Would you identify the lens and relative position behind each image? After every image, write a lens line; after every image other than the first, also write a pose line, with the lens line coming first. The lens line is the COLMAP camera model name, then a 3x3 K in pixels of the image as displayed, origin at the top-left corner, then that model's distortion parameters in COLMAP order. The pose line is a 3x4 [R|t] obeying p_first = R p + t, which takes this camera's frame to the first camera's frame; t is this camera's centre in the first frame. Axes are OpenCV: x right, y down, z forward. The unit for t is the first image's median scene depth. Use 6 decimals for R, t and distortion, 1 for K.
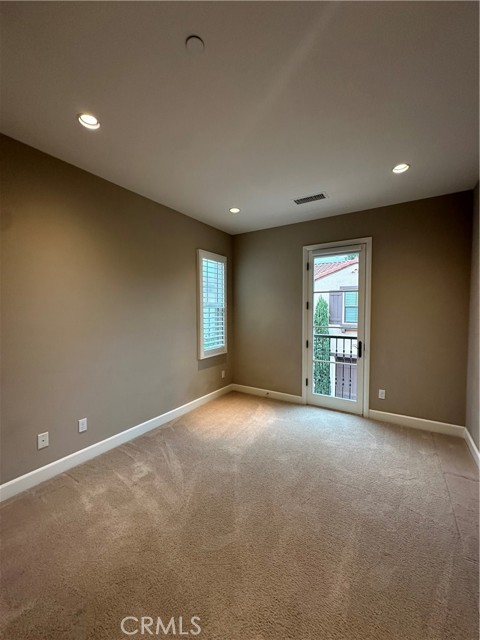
lens RADIAL K [[254.9, 0, 240.0], [0, 254.9, 320.0], [0, 0, 1]] dist [-0.001284, 0.000049]
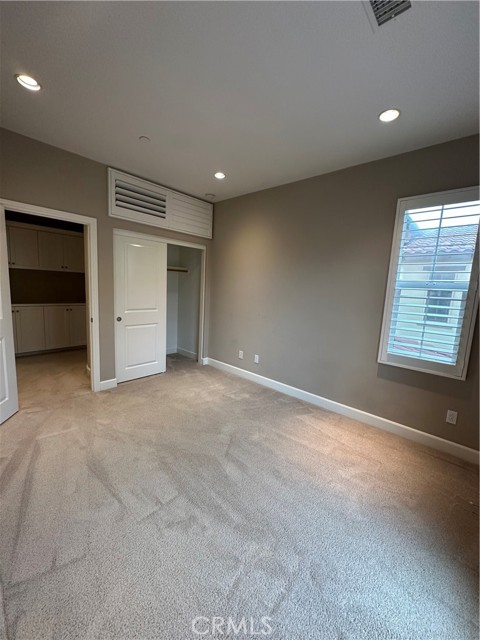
lens RADIAL K [[254.9, 0, 240.0], [0, 254.9, 320.0], [0, 0, 1]] dist [-0.001284, 0.000049]
pose [[-0.183144, 0.122779, -0.975389, 0.594934], [-0.090965, 0.985797, 0.141170, -0.025562], [0.978868, 0.114581, -0.169375, 0.743047]]
